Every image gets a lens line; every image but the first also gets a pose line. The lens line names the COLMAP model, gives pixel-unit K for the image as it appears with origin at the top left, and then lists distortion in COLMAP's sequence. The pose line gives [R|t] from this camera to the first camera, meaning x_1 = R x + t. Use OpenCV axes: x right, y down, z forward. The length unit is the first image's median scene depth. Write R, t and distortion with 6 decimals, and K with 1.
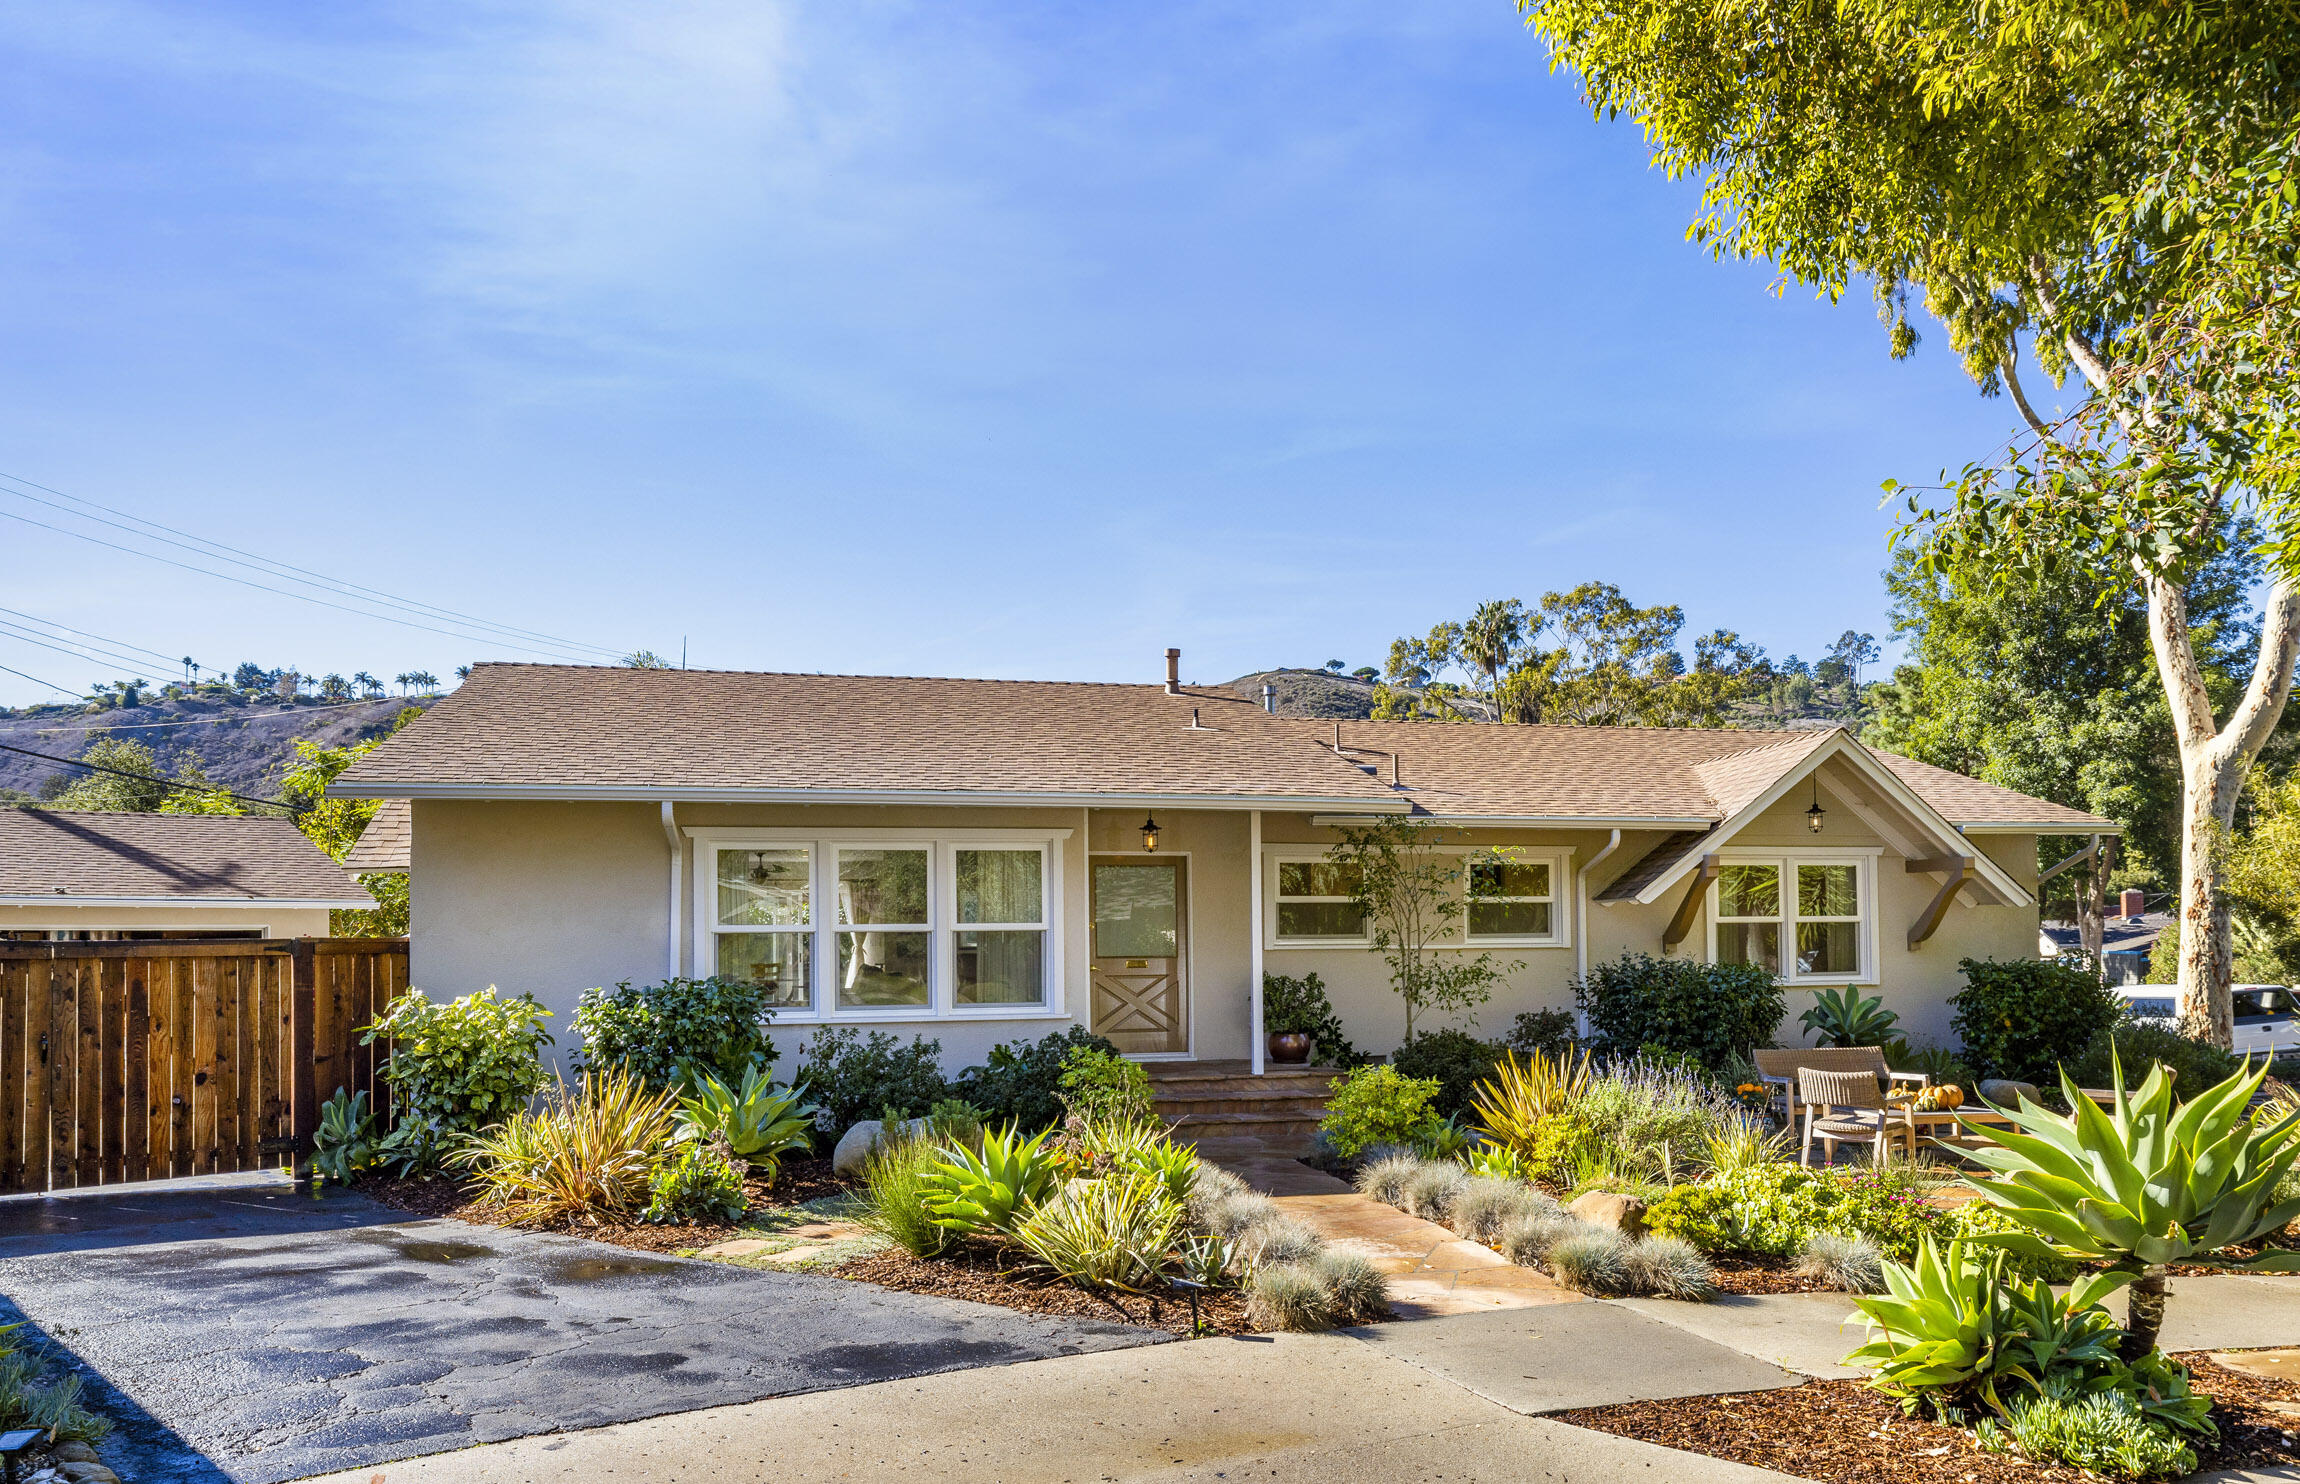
lens RADIAL K [[1527.4, 0, 1215.1], [0, 1527.4, 915.2], [0, 0, 1]] dist [-0.004311, -0.002293]
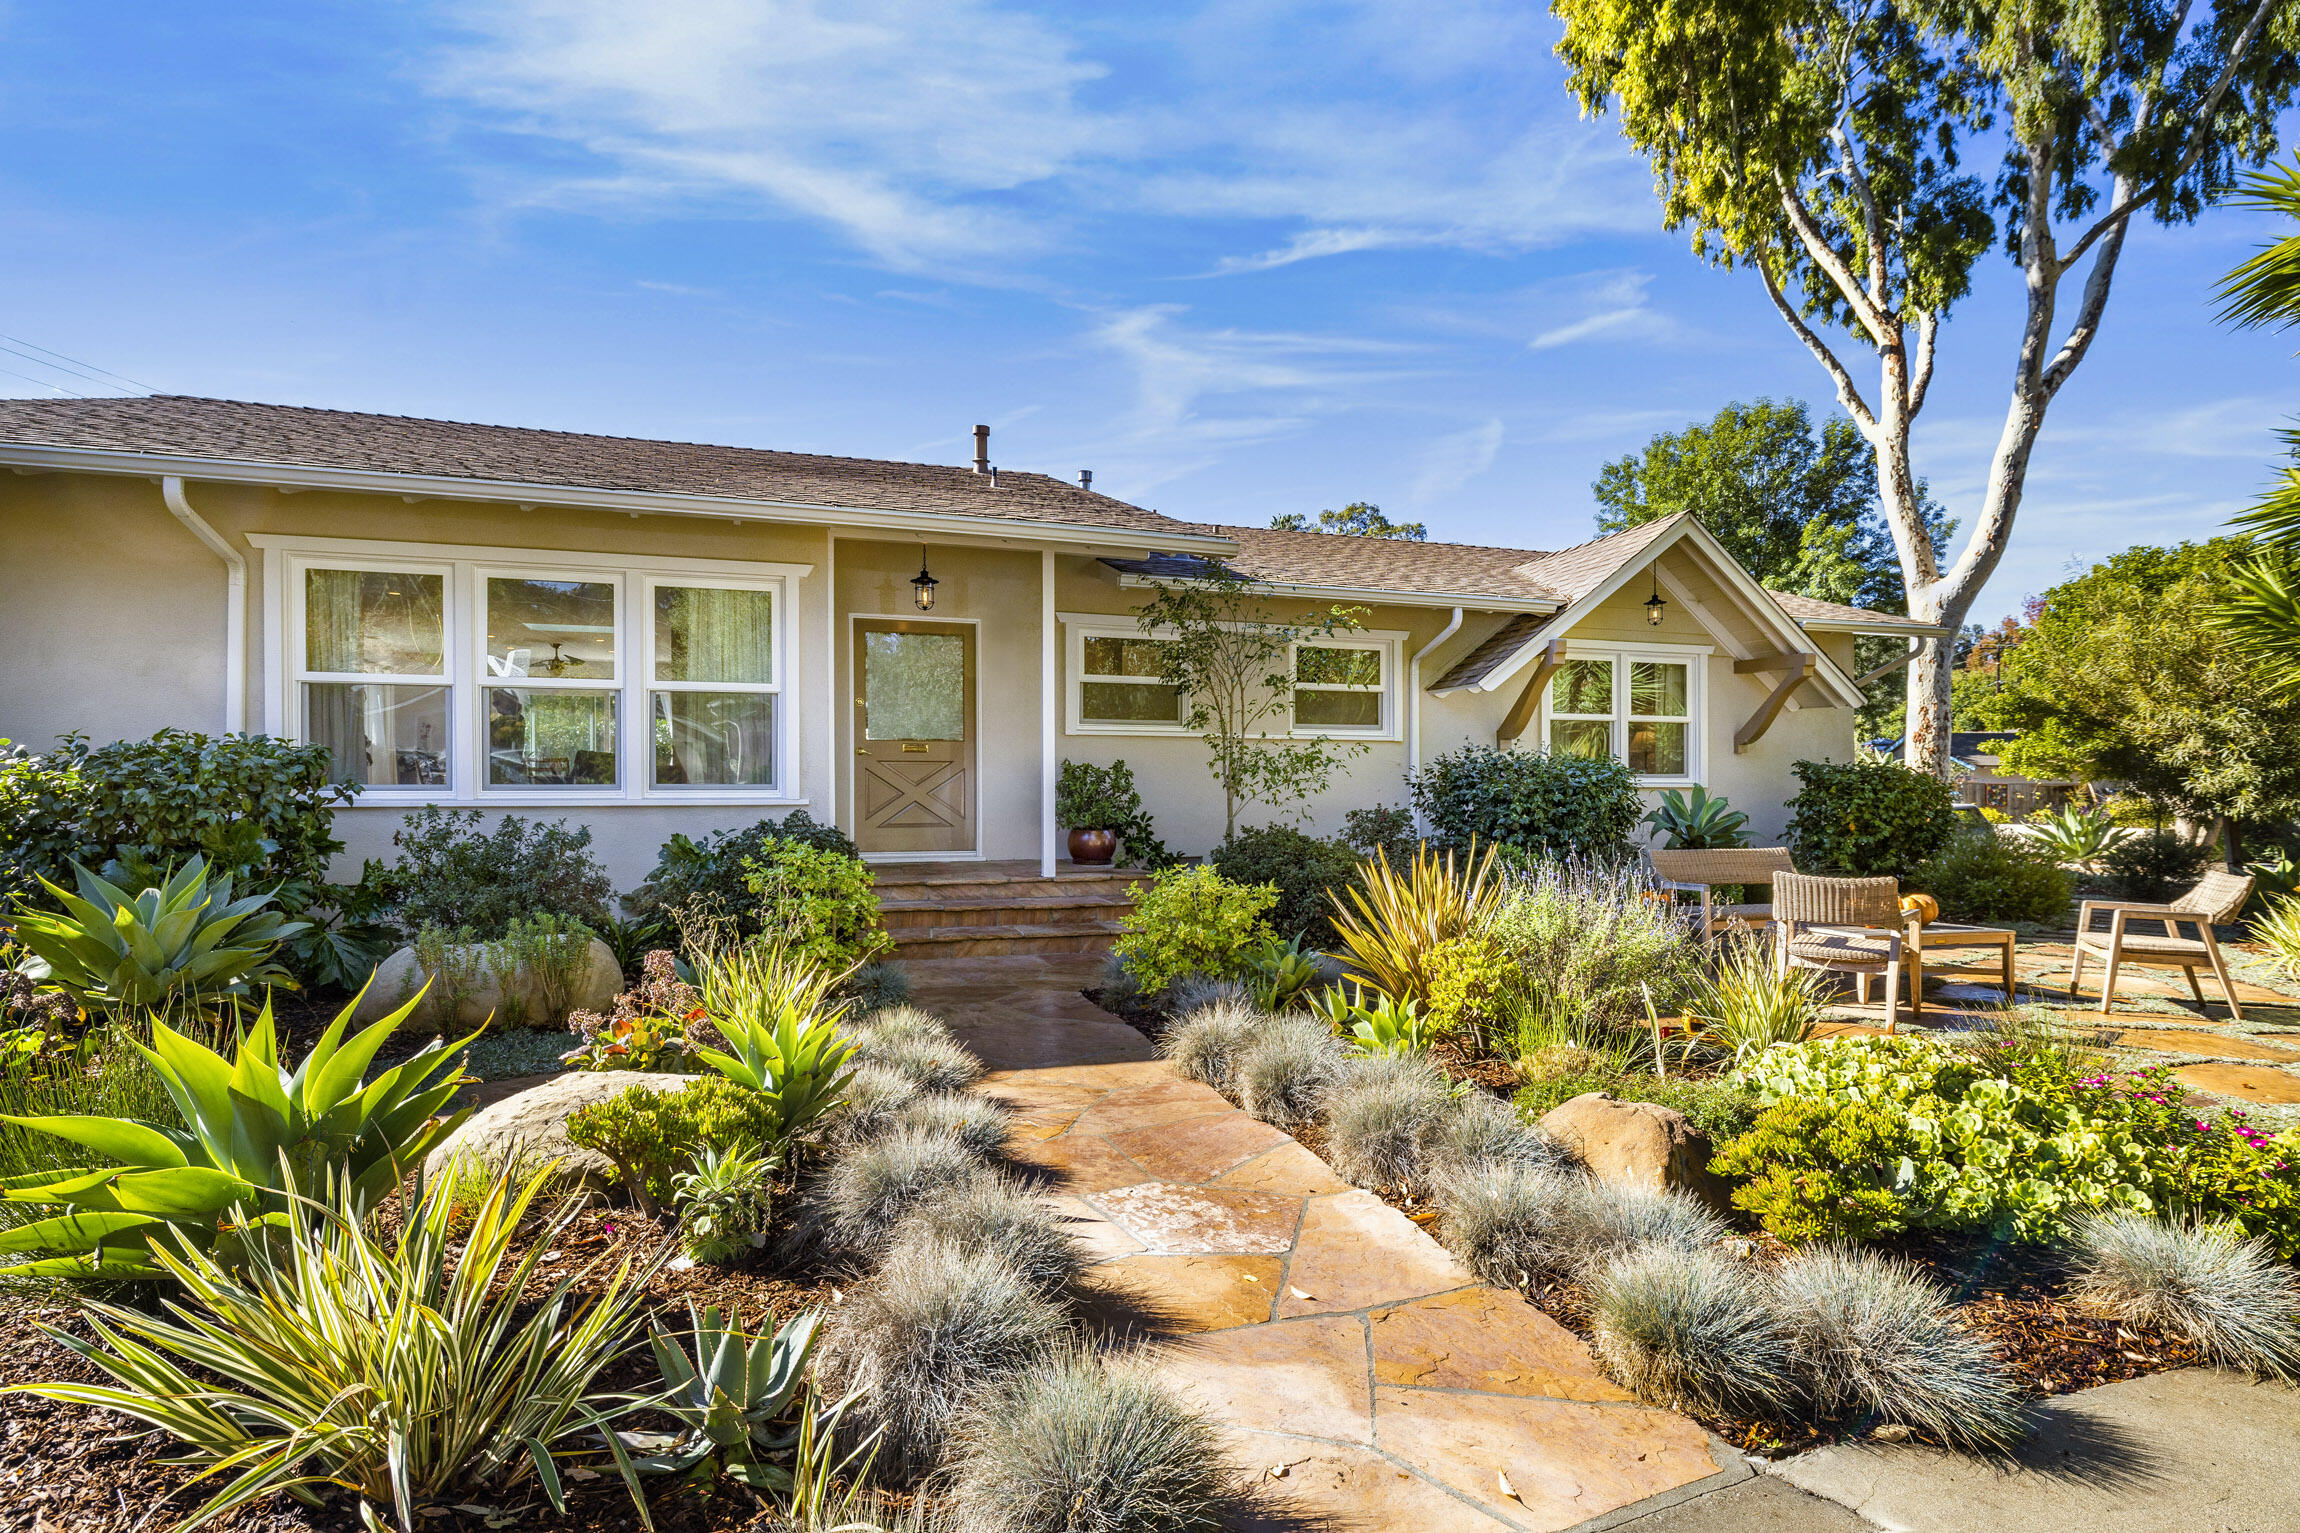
lens RADIAL K [[1191.0, 0, 1150.0], [0, 1191.0, 766.5], [0, 0, 1]] dist [-0.001244, -0.000055]
pose [[0.997482, 0.011026, 0.070052, 0.035085], [-0.011819, 0.999871, 0.010914, 0.034931], [-0.069923, -0.011714, 0.997484, 0.336503]]
